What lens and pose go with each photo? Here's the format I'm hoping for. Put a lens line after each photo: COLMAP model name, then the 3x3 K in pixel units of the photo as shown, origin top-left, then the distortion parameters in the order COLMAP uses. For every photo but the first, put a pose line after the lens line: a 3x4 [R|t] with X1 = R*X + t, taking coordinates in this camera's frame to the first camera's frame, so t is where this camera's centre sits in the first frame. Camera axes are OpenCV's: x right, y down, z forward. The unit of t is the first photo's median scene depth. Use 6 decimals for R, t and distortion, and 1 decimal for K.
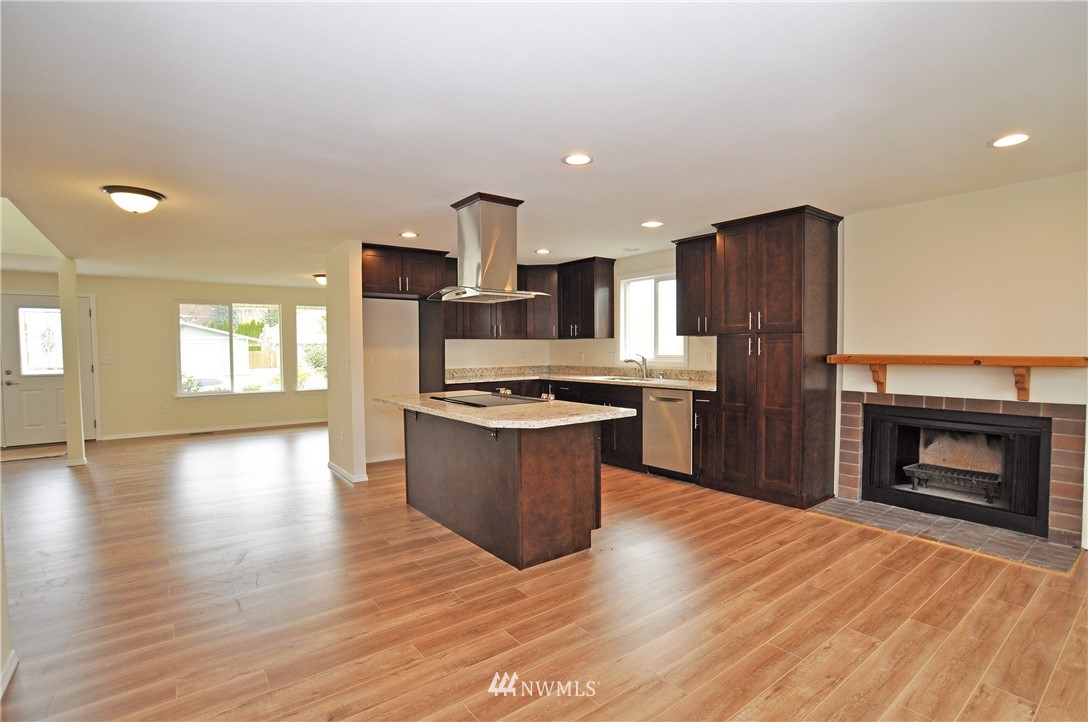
lens RADIAL K [[517.2, 0, 549.7], [0, 517.2, 370.8], [0, 0, 1]] dist [-0.070870, 0.031450]
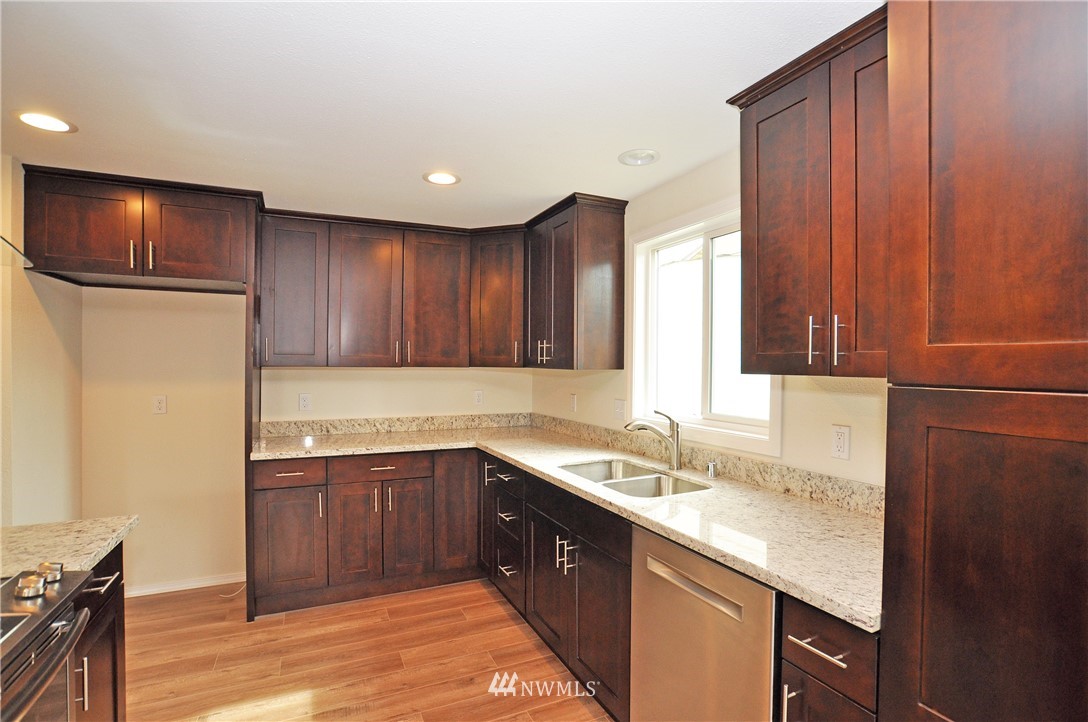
lens RADIAL K [[517.2, 0, 549.7], [0, 517.2, 370.8], [0, 0, 1]] dist [-0.070870, 0.031450]
pose [[0.976297, 0.017427, -0.215731, 0.178704], [-0.024152, 0.999300, -0.028576, -0.052295], [0.215082, 0.033109, 0.976035, 0.588174]]
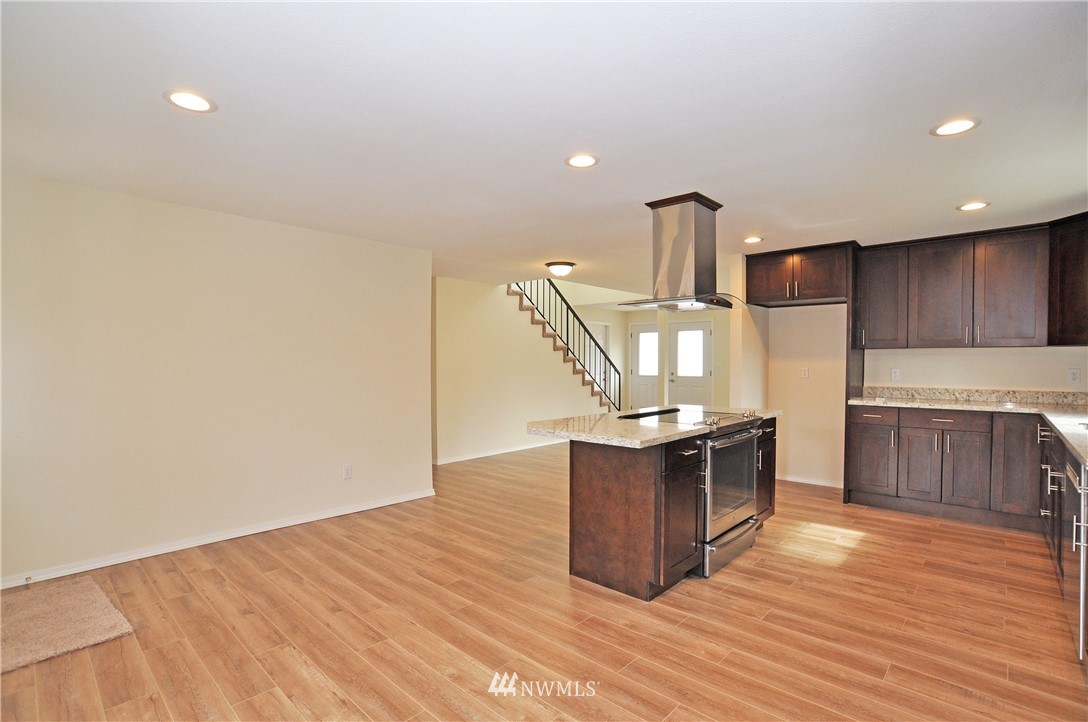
lens RADIAL K [[517.2, 0, 549.7], [0, 517.2, 370.8], [0, 0, 1]] dist [-0.070870, 0.031450]
pose [[0.169184, 0.025024, -0.985267, 0.497979], [-0.043636, 0.998888, 0.017877, -0.021017], [0.984618, 0.039968, 0.170088, 0.401887]]
